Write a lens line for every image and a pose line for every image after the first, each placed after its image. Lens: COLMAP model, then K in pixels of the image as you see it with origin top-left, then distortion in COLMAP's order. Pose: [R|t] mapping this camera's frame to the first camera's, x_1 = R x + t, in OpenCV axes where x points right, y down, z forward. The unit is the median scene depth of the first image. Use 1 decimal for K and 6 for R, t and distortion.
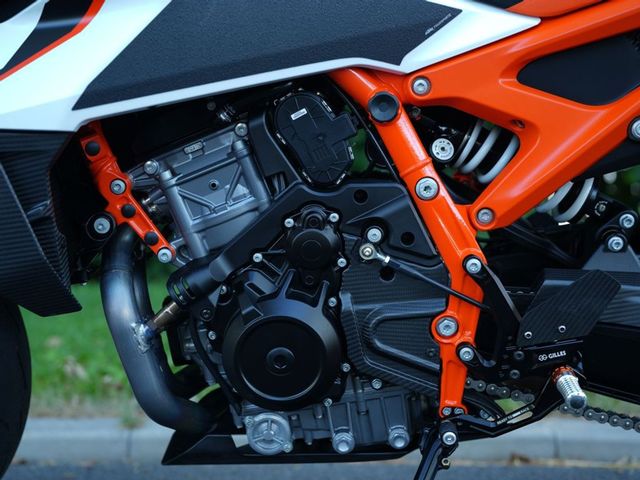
lens RADIAL K [[1004.7, 0, 320.0], [0, 1004.7, 240.0], [0, 0, 1]] dist [-0.073728, 0.890972]
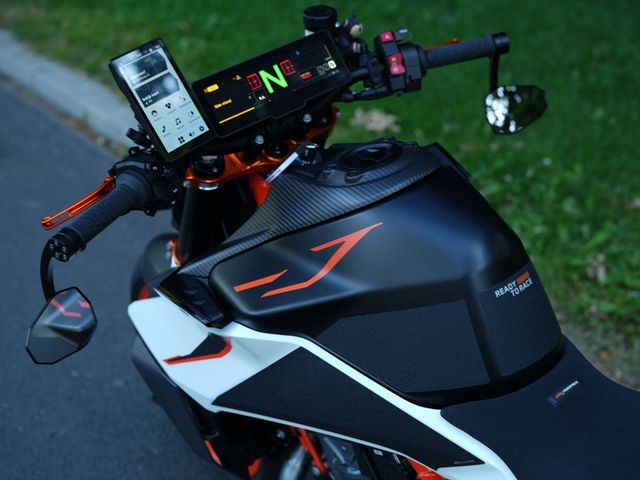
lens RADIAL K [[1004.7, 0, 320.0], [0, 1004.7, 240.0], [0, 0, 1]] dist [-0.073728, 0.890972]
pose [[0.642920, 0.392510, -0.657715, 0.601893], [-0.074665, 0.886739, 0.456201, -0.865915], [0.762285, -0.244193, 0.599409, 0.288521]]
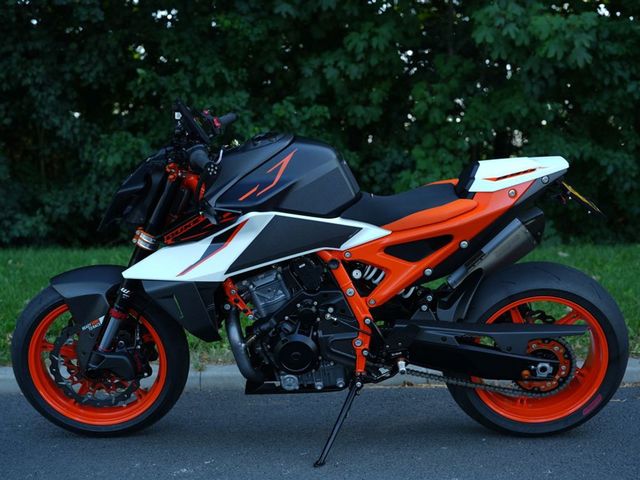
lens RADIAL K [[1004.7, 0, 320.0], [0, 1004.7, 240.0], [0, 0, 1]] dist [-0.073728, 0.890972]
pose [[0.999089, -0.009452, 0.041626, -0.081693], [0.005636, 0.995849, 0.090843, -0.423474], [-0.042312, -0.090525, 0.994995, -1.601993]]
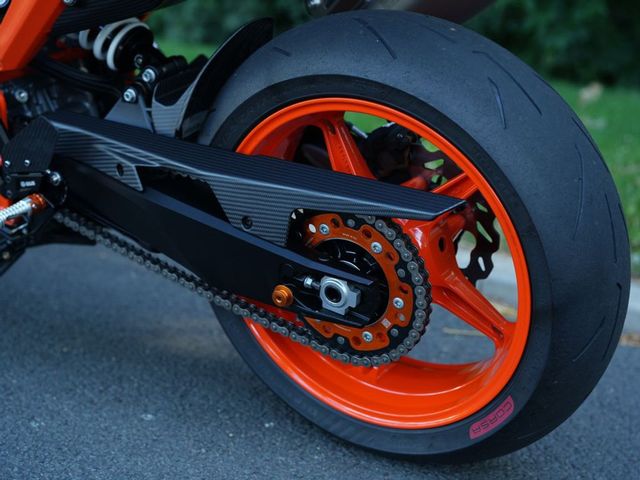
lens RADIAL K [[1004.7, 0, 320.0], [0, 1004.7, 240.0], [0, 0, 1]] dist [-0.073728, 0.890972]
pose [[0.853366, 0.179423, -0.489463, 1.091875], [-0.063225, 0.967595, 0.244462, -0.131656], [0.517464, -0.177669, 0.837057, 0.160315]]
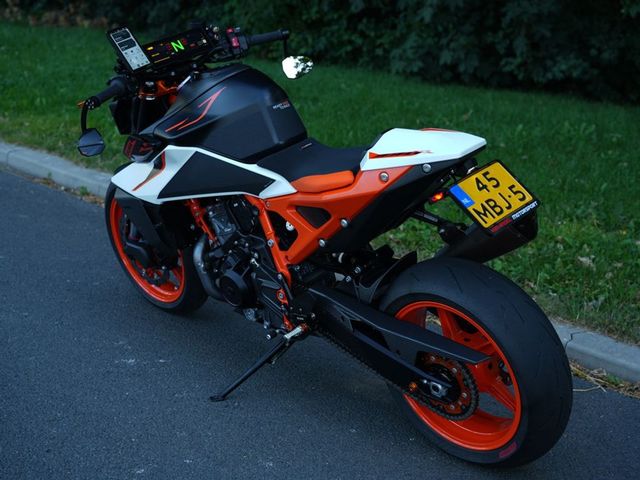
lens RADIAL K [[1004.7, 0, 320.0], [0, 1004.7, 240.0], [0, 0, 1]] dist [-0.073728, 0.890972]
pose [[0.718343, 0.231810, -0.655932, 1.817297], [-0.033173, 0.953194, 0.300535, -0.806891], [0.694897, -0.194128, 0.692410, -0.652275]]
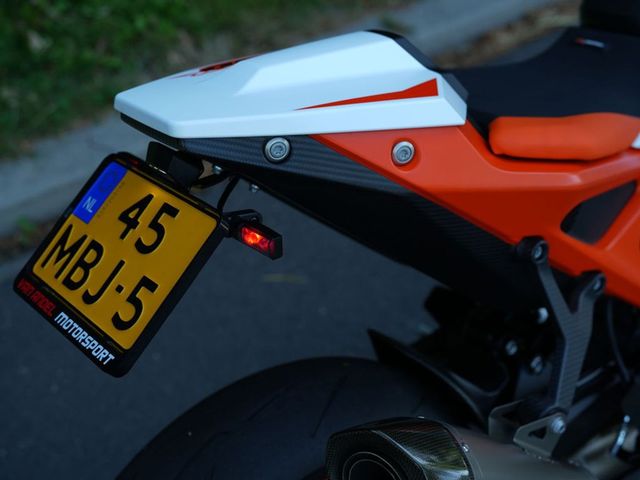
lens RADIAL K [[1004.7, 0, 320.0], [0, 1004.7, 240.0], [0, 0, 1]] dist [-0.073728, 0.890972]
pose [[-0.763034, 0.382978, -0.520680, 0.982501], [-0.031695, 0.782420, 0.621944, -0.770834], [0.645581, 0.491068, -0.584874, 1.554296]]
